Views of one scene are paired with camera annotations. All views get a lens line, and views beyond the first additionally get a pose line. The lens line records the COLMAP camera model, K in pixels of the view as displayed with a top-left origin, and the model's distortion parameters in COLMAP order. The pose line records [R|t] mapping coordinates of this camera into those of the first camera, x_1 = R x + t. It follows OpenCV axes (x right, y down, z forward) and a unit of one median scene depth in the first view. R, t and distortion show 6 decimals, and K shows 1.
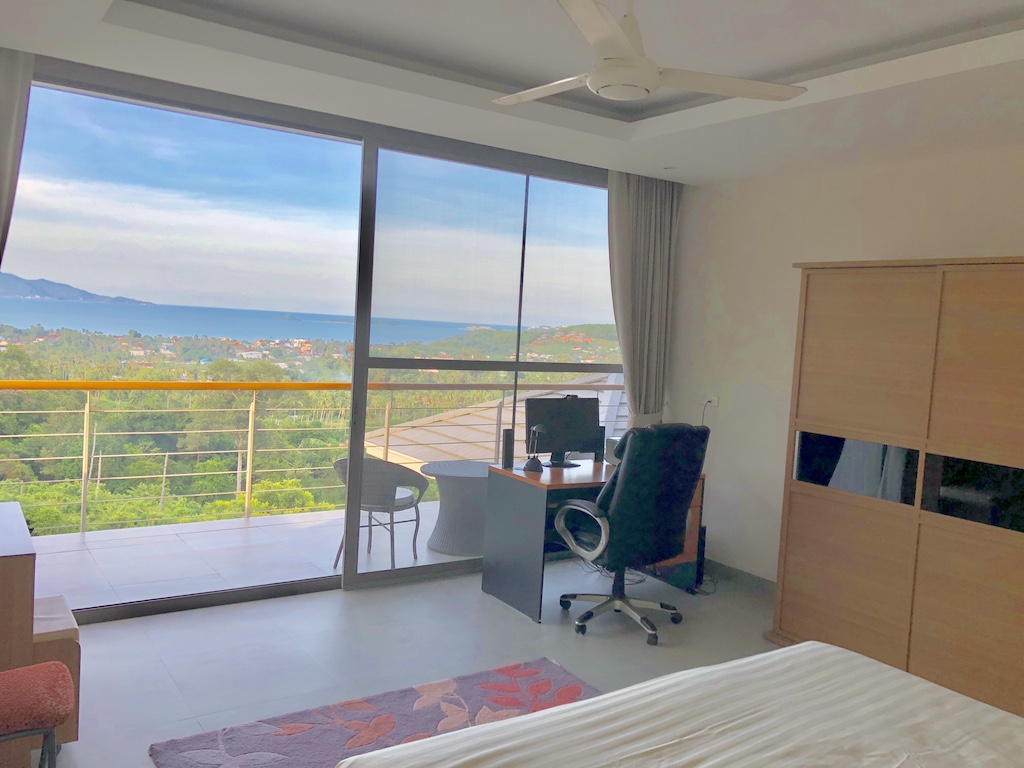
lens RADIAL K [[841.5, 0, 512.0], [0, 841.5, 384.0], [0, 0, 1]] dist [0.033372, 0.000870]
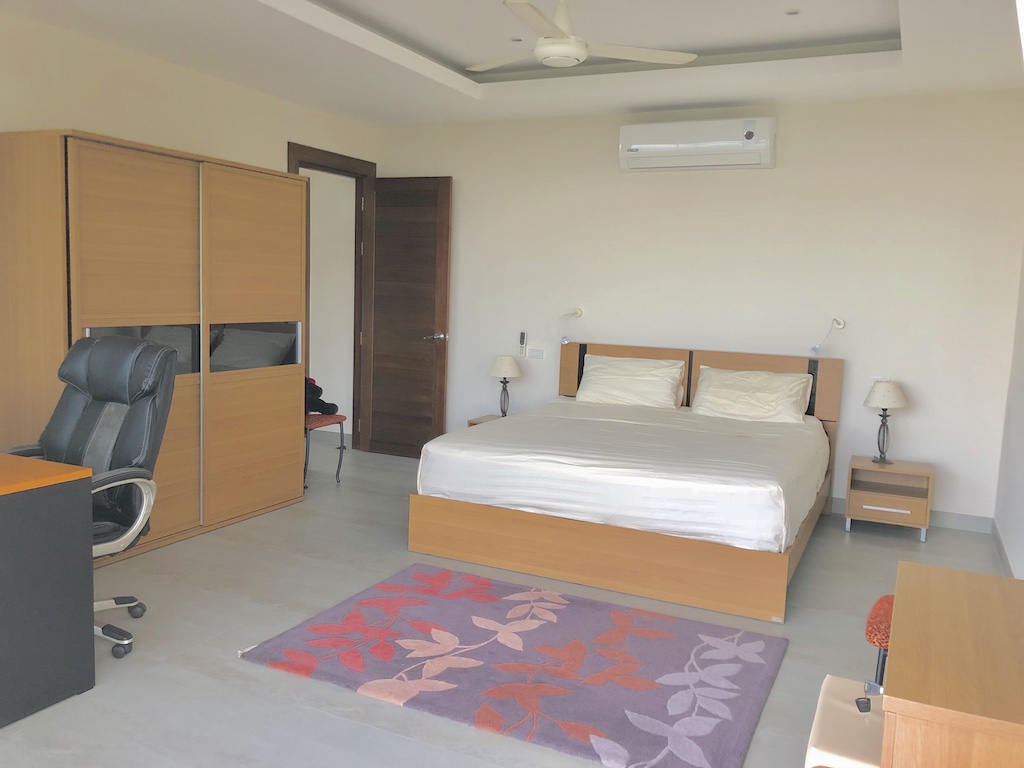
lens RADIAL K [[841.5, 0, 512.0], [0, 841.5, 384.0], [0, 0, 1]] dist [0.033372, 0.000870]
pose [[-0.502502, -0.182508, 0.845094, -0.760397], [-0.000594, 0.977538, 0.210757, -0.091118], [-0.864576, 0.105403, -0.491323, 1.248749]]
